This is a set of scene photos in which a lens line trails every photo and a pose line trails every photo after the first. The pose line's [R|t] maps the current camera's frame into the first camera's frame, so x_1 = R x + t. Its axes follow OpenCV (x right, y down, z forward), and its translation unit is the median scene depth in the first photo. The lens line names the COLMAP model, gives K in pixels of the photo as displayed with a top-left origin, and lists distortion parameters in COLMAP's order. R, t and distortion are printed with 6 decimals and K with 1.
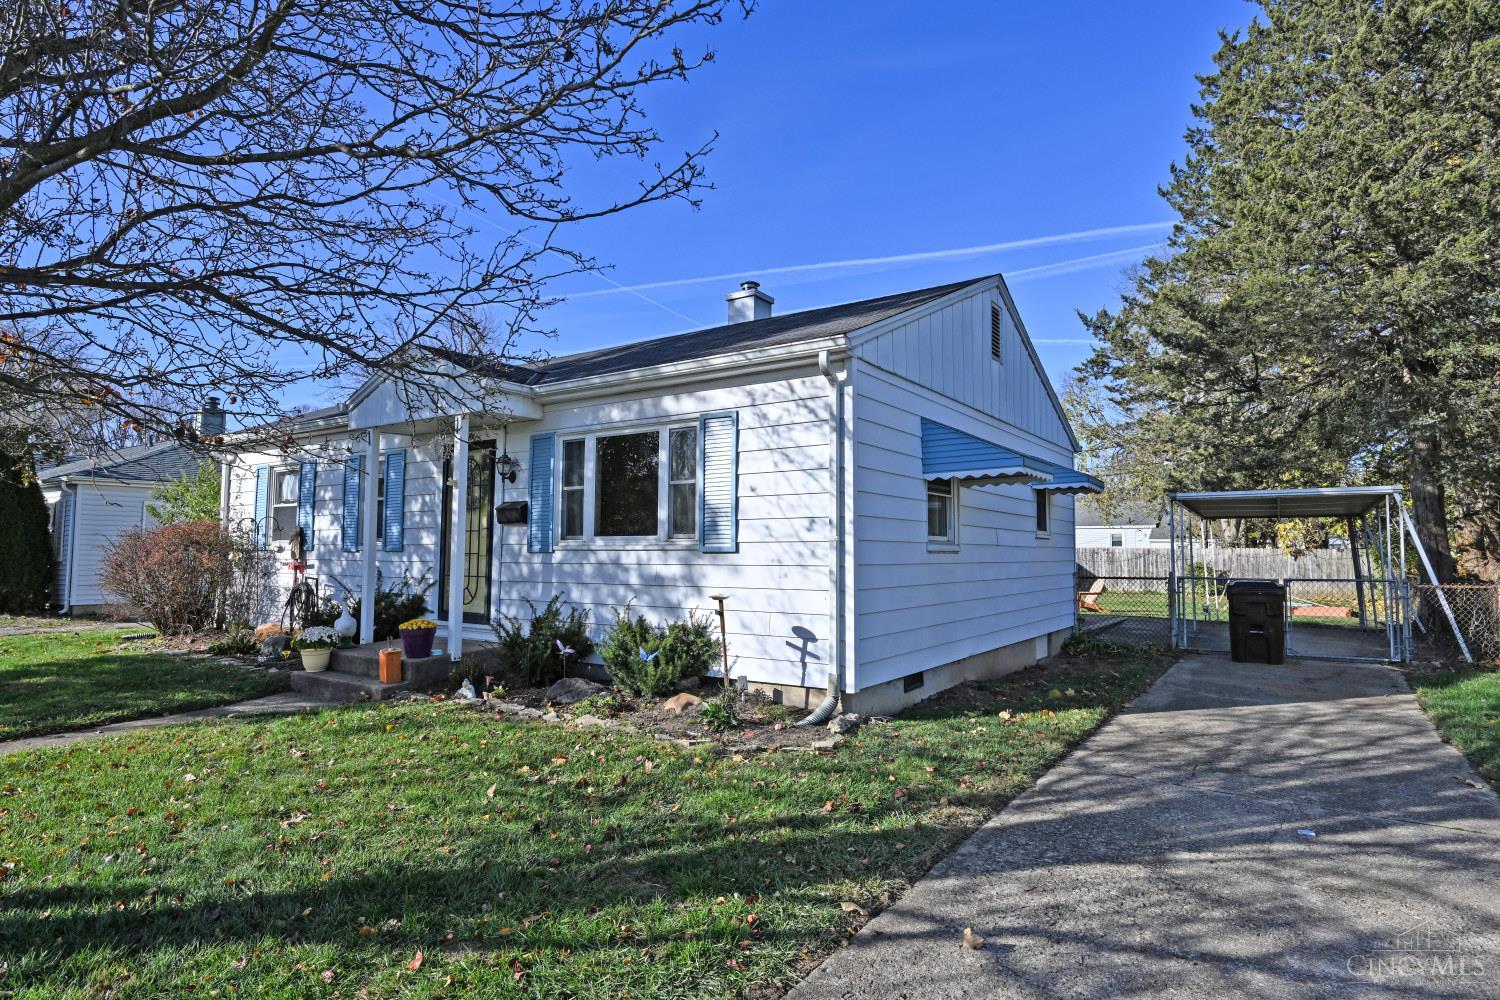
lens RADIAL K [[808.4, 0, 750.0], [0, 808.4, 500.0], [0, 0, 1]] dist [-0.029398, -0.000044]
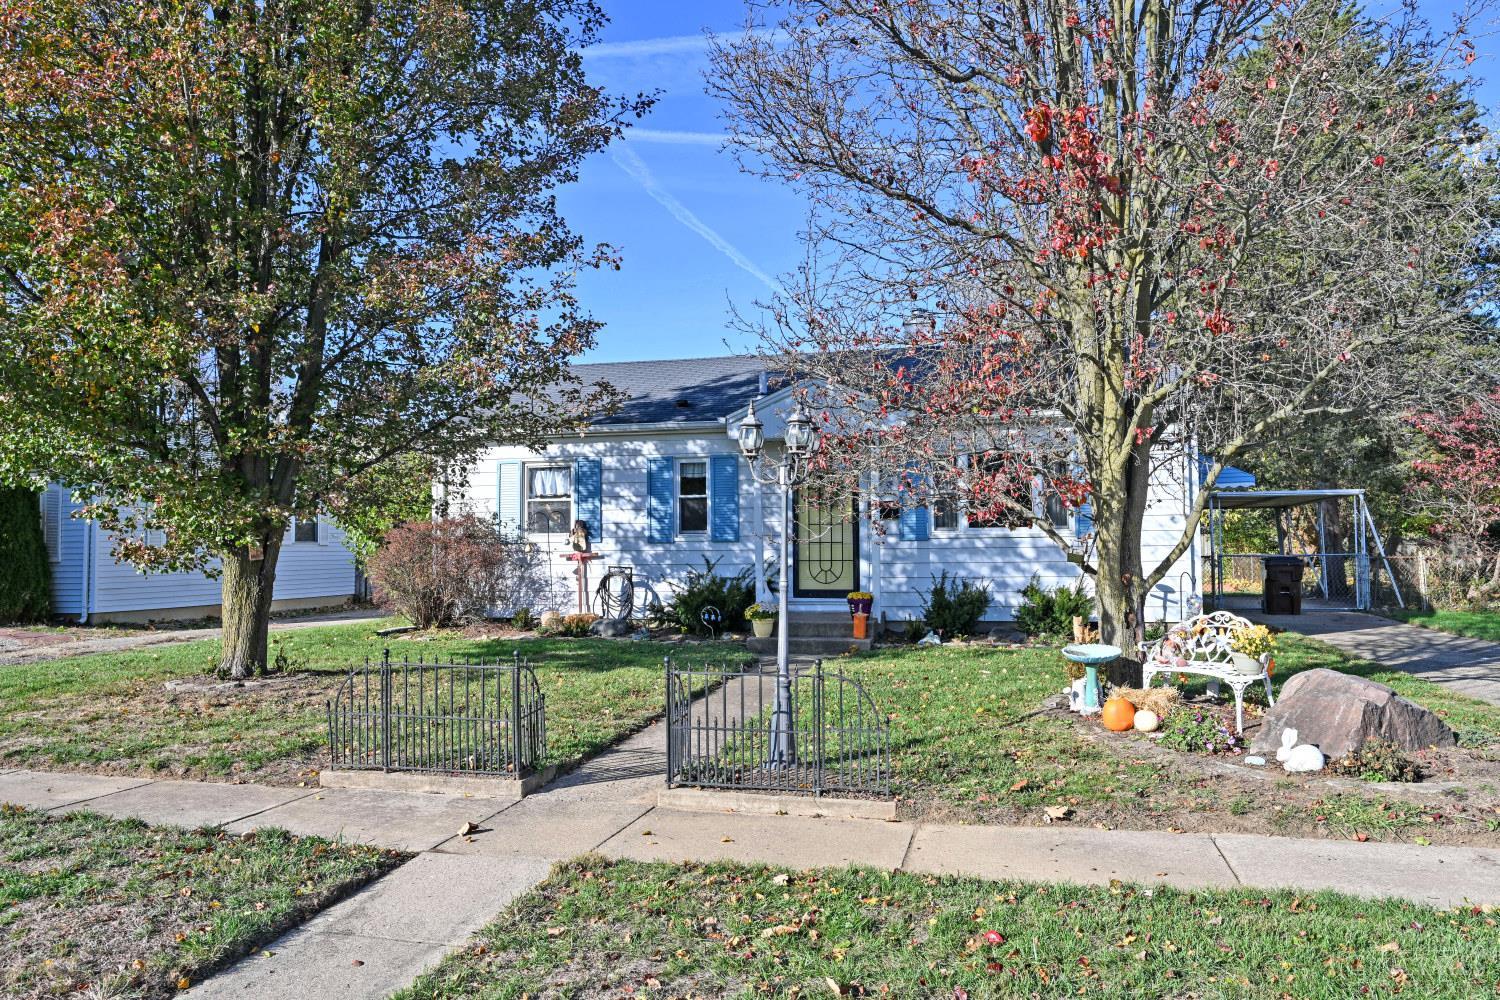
lens RADIAL K [[1042.2, 0, 750.0], [0, 1042.2, 500.0], [0, 0, 1]] dist [-0.000701, -0.000302]
pose [[0.936493, 0.004281, 0.350661, -1.199022], [-0.010940, 0.999795, 0.017013, -0.027632], [-0.350517, -0.019768, 0.936348, -0.523908]]
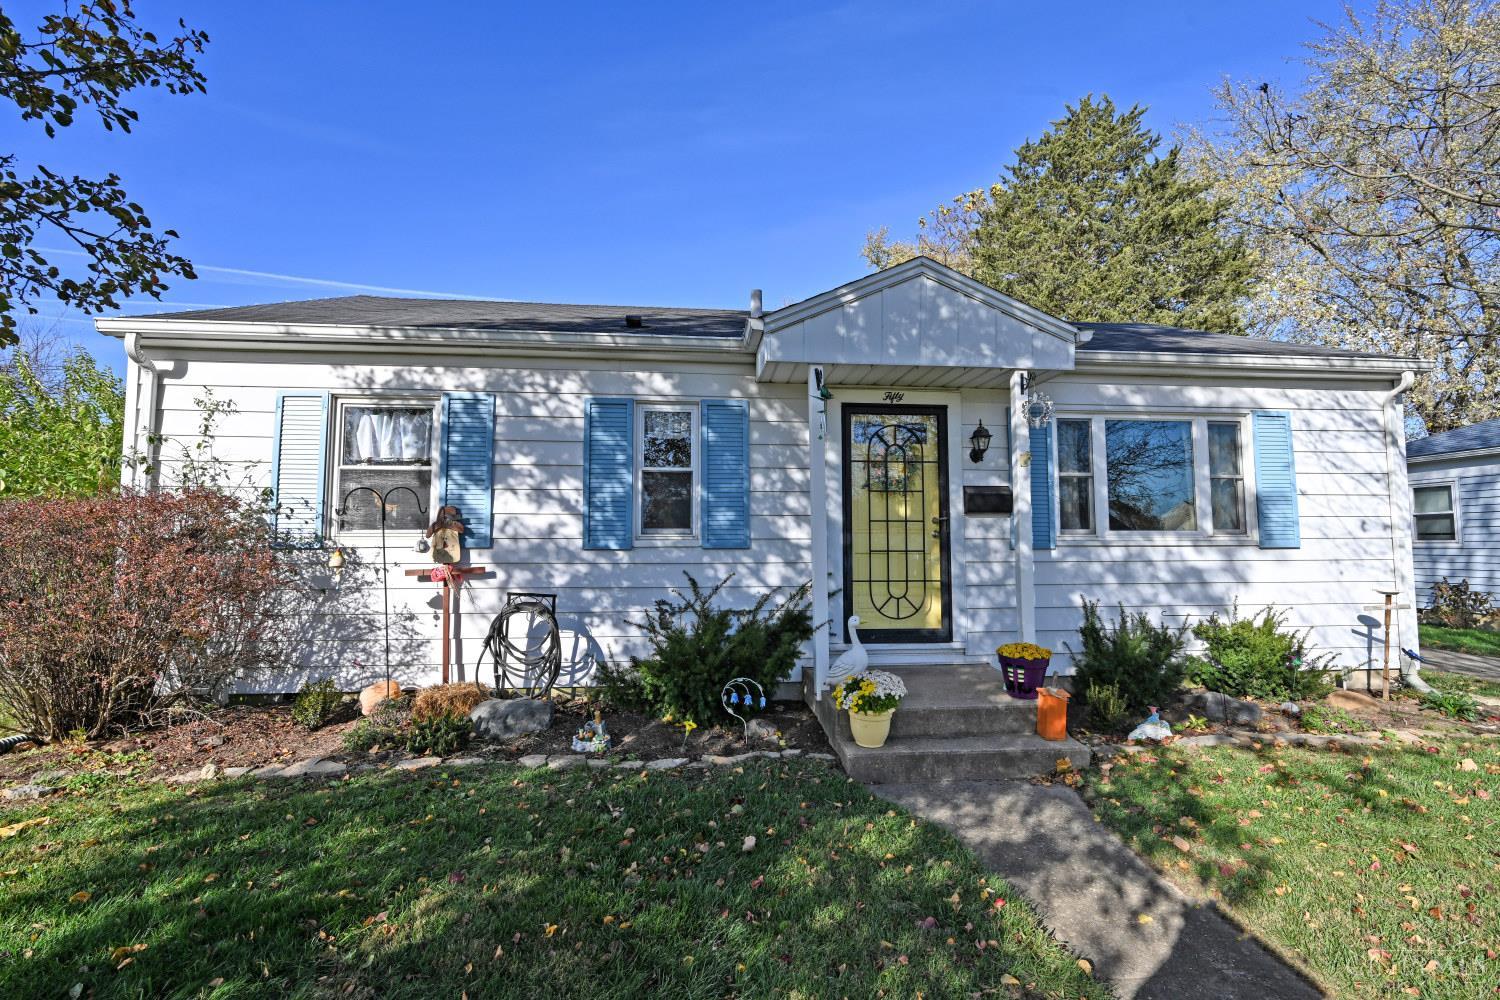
lens RADIAL K [[695.0, 0, 771.2], [0, 695.0, 491.2], [0, 0, 1]] dist [-0.000510, 0.000298]
pose [[0.764061, 0.047416, 0.643399, -1.014531], [-0.039460, 0.998863, -0.026752, 0.038411], [-0.643936, -0.004948, 0.765063, 0.683539]]
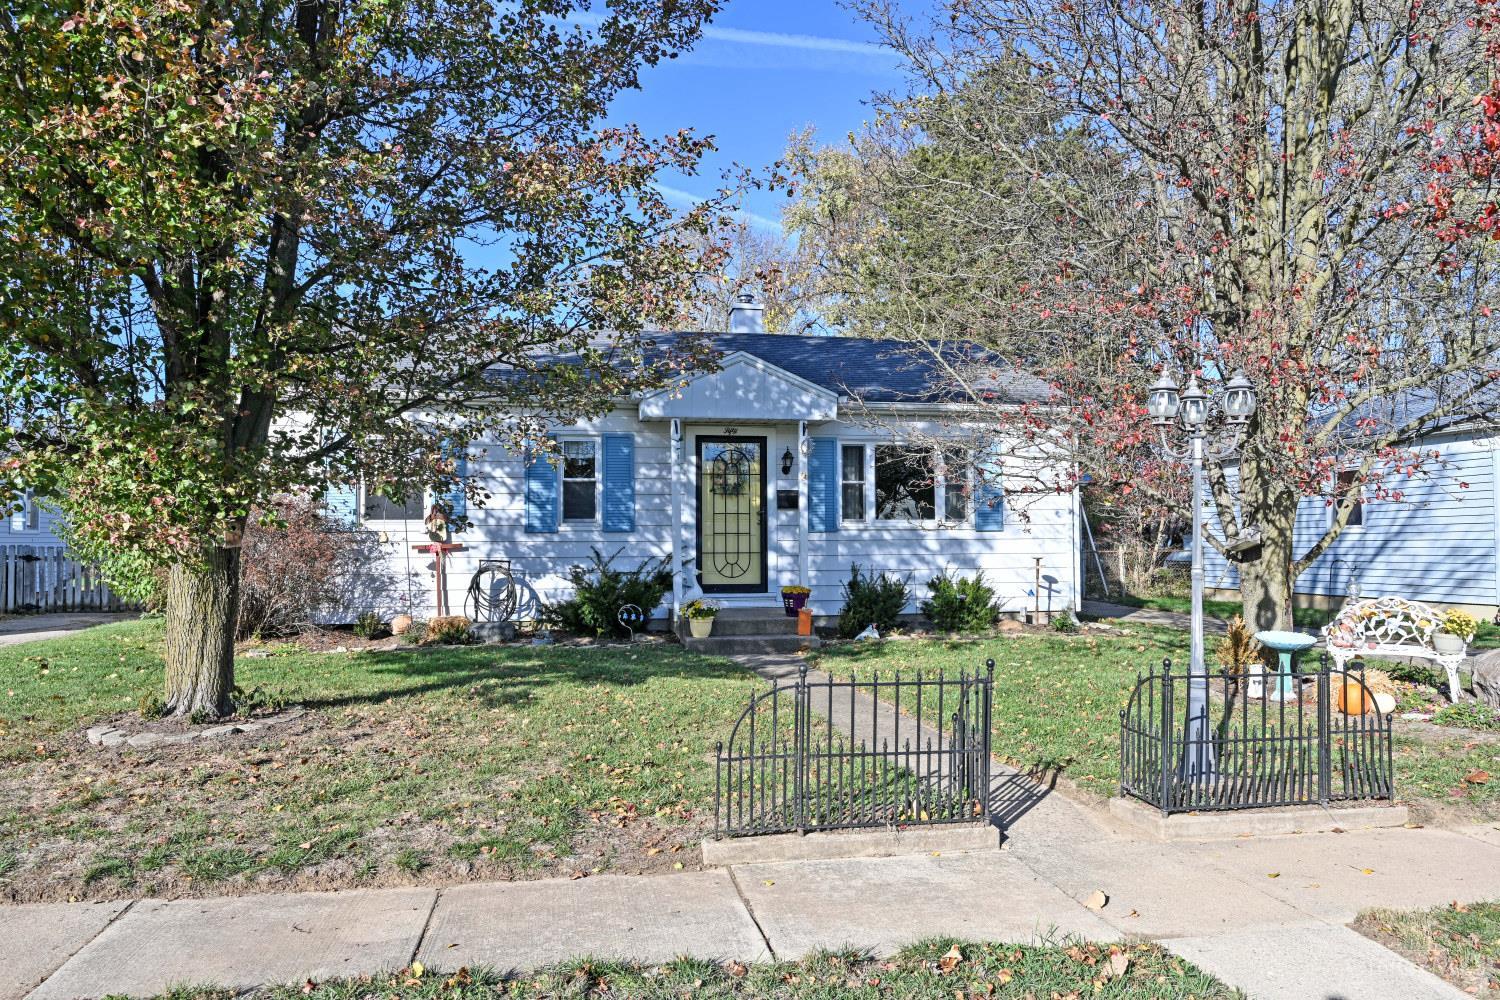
lens RADIAL K [[1034.6, 0, 750.0], [0, 1034.6, 500.0], [0, 0, 1]] dist [0.001401, 0.003026]
pose [[0.711608, 0.021979, 0.702233, -1.605012], [-0.038920, 0.999209, 0.008166, 0.008036], [-0.701498, -0.033142, 0.711900, -0.068590]]
